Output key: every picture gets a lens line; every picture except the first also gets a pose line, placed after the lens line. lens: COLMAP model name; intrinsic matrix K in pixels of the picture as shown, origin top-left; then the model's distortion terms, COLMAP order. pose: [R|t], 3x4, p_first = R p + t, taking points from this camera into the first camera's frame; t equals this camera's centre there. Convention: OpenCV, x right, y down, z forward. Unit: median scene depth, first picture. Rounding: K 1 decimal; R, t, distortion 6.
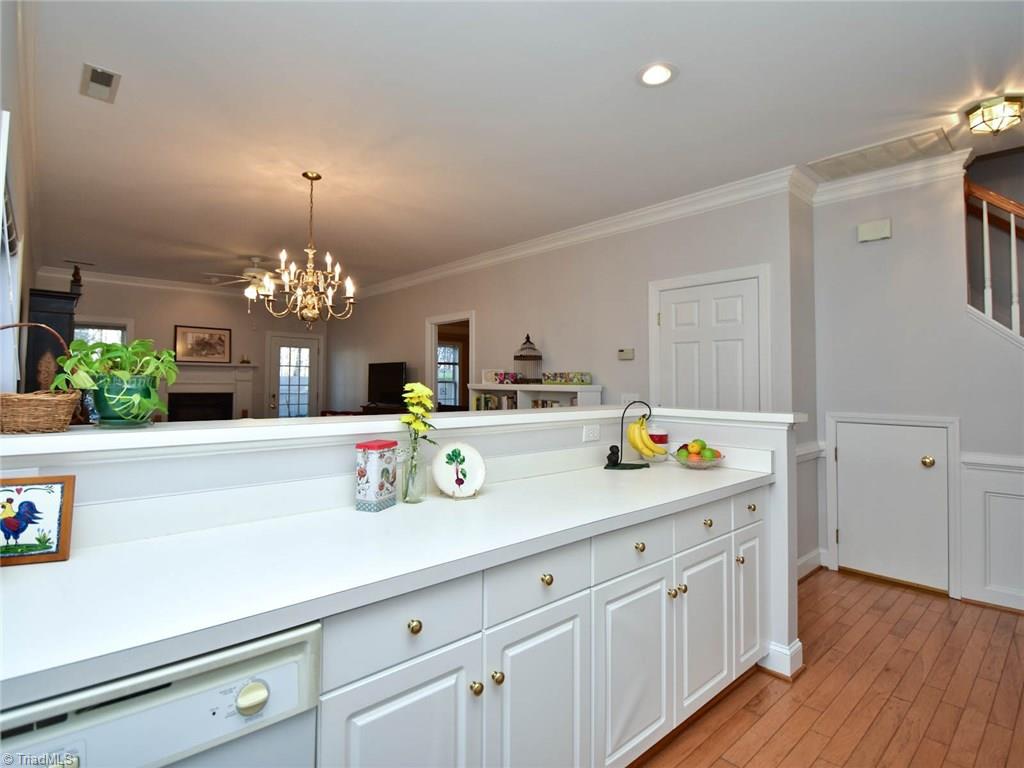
lens RADIAL K [[512.5, 0, 503.8], [0, 512.5, 369.1], [0, 0, 1]] dist [0.001407, -0.017955]
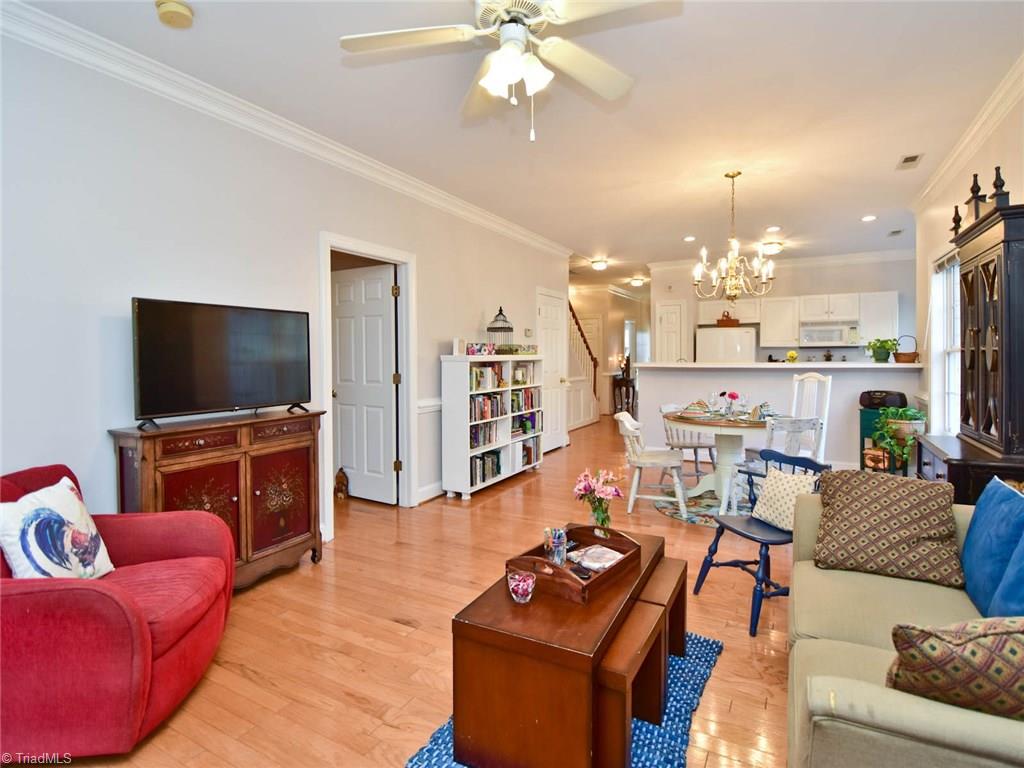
lens RADIAL K [[529.9, 0, 501.6], [0, 529.9, 381.1], [0, 0, 1]] dist [-0.000307, -0.000624]
pose [[-0.327157, -0.051831, 0.943548, -1.388254], [-0.017244, 0.998656, 0.048879, 0.043337], [-0.944813, -0.000280, -0.327611, 1.922700]]
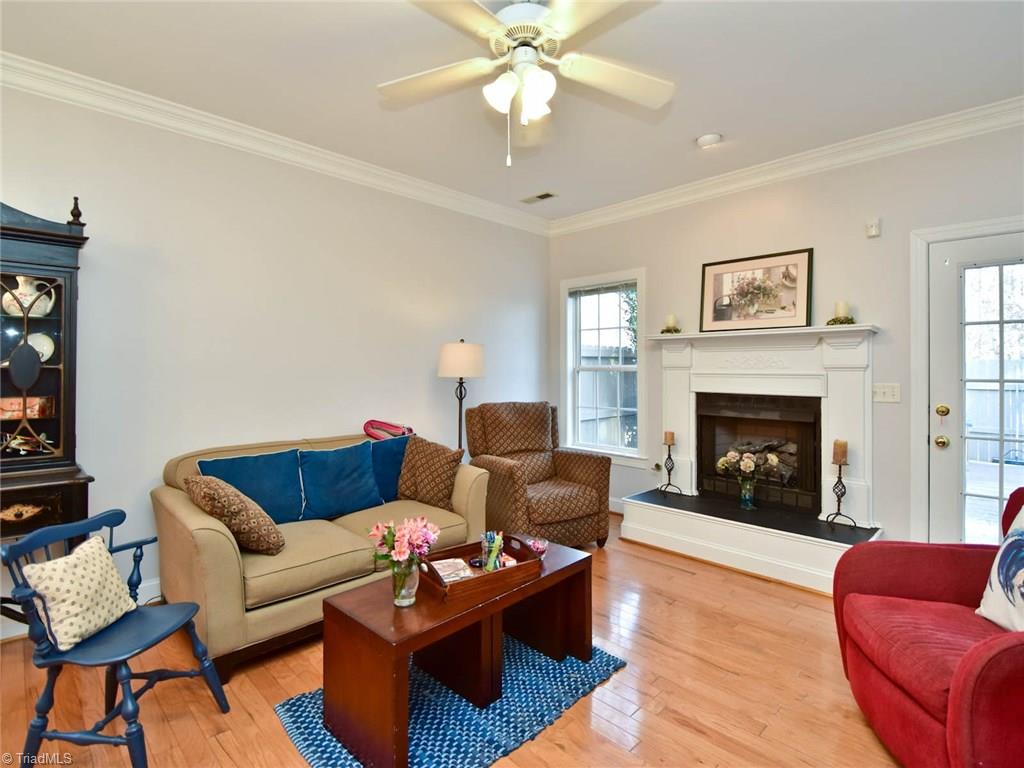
lens RADIAL K [[512.5, 0, 503.8], [0, 512.5, 369.1], [0, 0, 1]] dist [0.001407, -0.017955]
pose [[0.051926, -0.010396, -0.998597, -0.283352], [0.022642, 0.999701, -0.009230, 0.048032], [0.998394, -0.022131, 0.052146, 1.657897]]
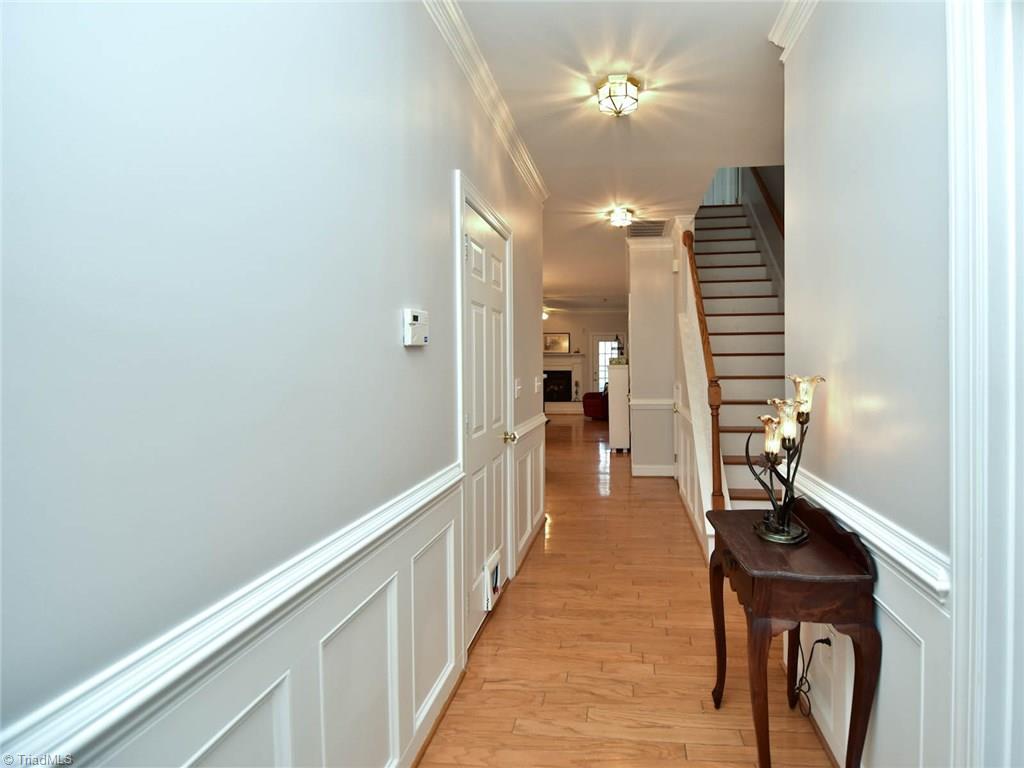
lens RADIAL K [[508.5, 0, 529.2], [0, 508.5, 362.6], [0, 0, 1]] dist [0.012359, -0.018844]
pose [[0.606520, -0.009674, -0.795009, 1.651593], [0.025297, 0.999655, 0.007135, 0.009920], [0.794666, -0.024439, 0.606555, -0.285898]]
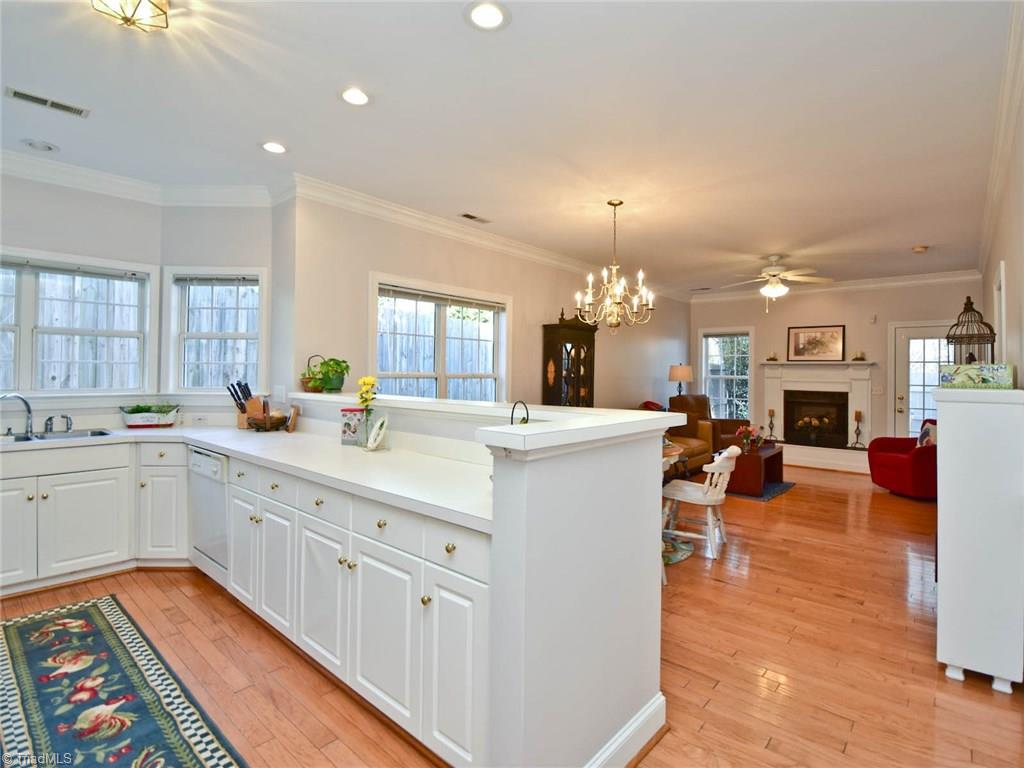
lens RADIAL K [[512.5, 0, 503.8], [0, 512.5, 369.1], [0, 0, 1]] dist [0.001407, -0.017955]
pose [[0.112463, -0.013415, -0.993565, 0.764419], [0.013295, 0.999840, -0.011995, 0.014927], [0.993567, -0.011860, 0.112624, 0.617921]]
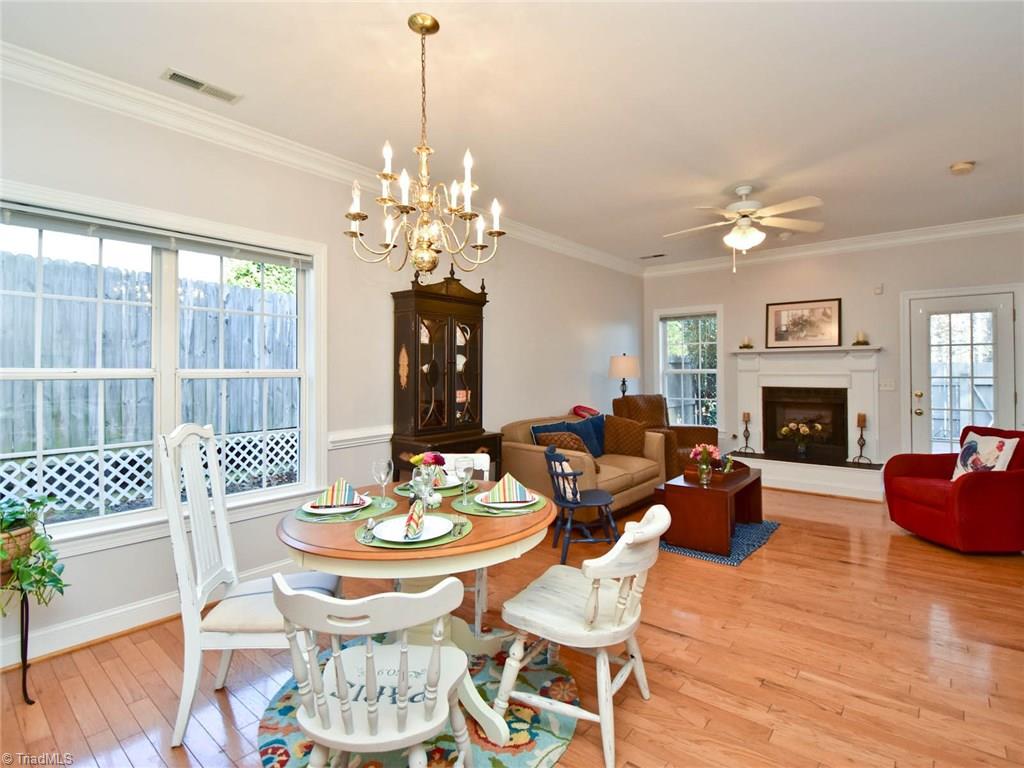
lens RADIAL K [[512.5, 0, 503.8], [0, 512.5, 369.1], [0, 0, 1]] dist [0.001407, -0.017955]
pose [[0.143260, -0.016355, -0.989550, 0.217217], [0.030269, 0.999468, -0.012137, 0.032448], [0.989222, -0.028213, 0.143679, 1.009192]]
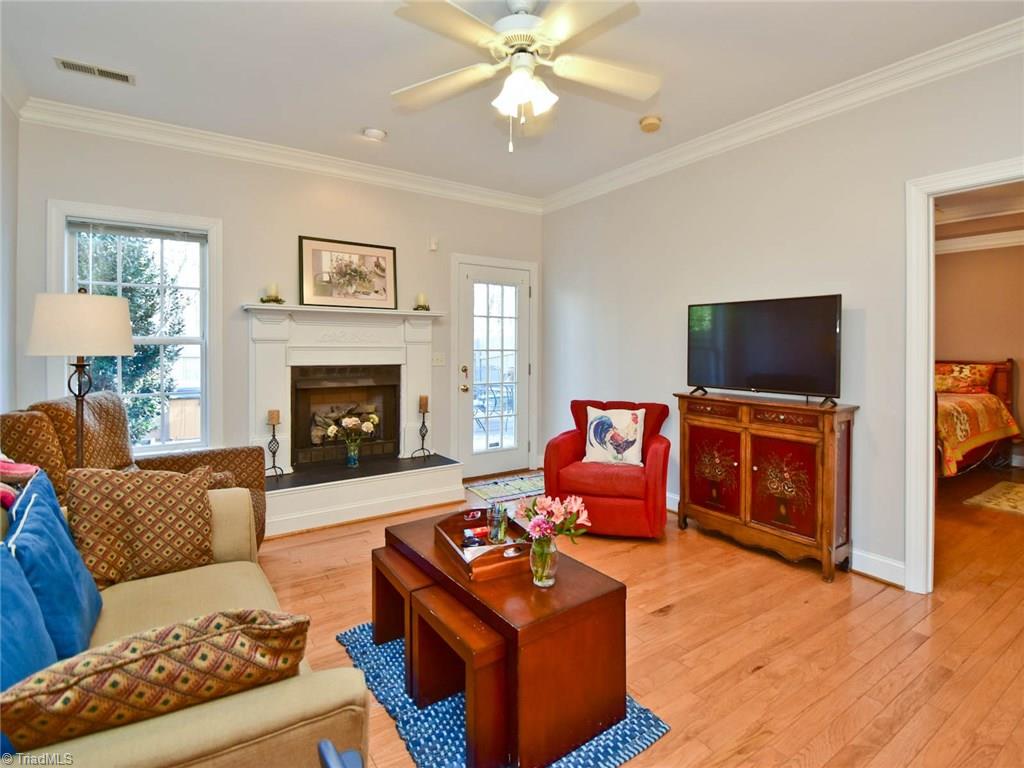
lens RADIAL K [[508.5, 0, 529.2], [0, 508.5, 362.6], [0, 0, 1]] dist [0.012359, -0.018844]
pose [[0.994086, -0.000065, -0.108591, -0.771110], [0.006355, 0.998321, 0.057583, 0.030698], [0.108405, -0.057932, 0.992417, 1.098333]]
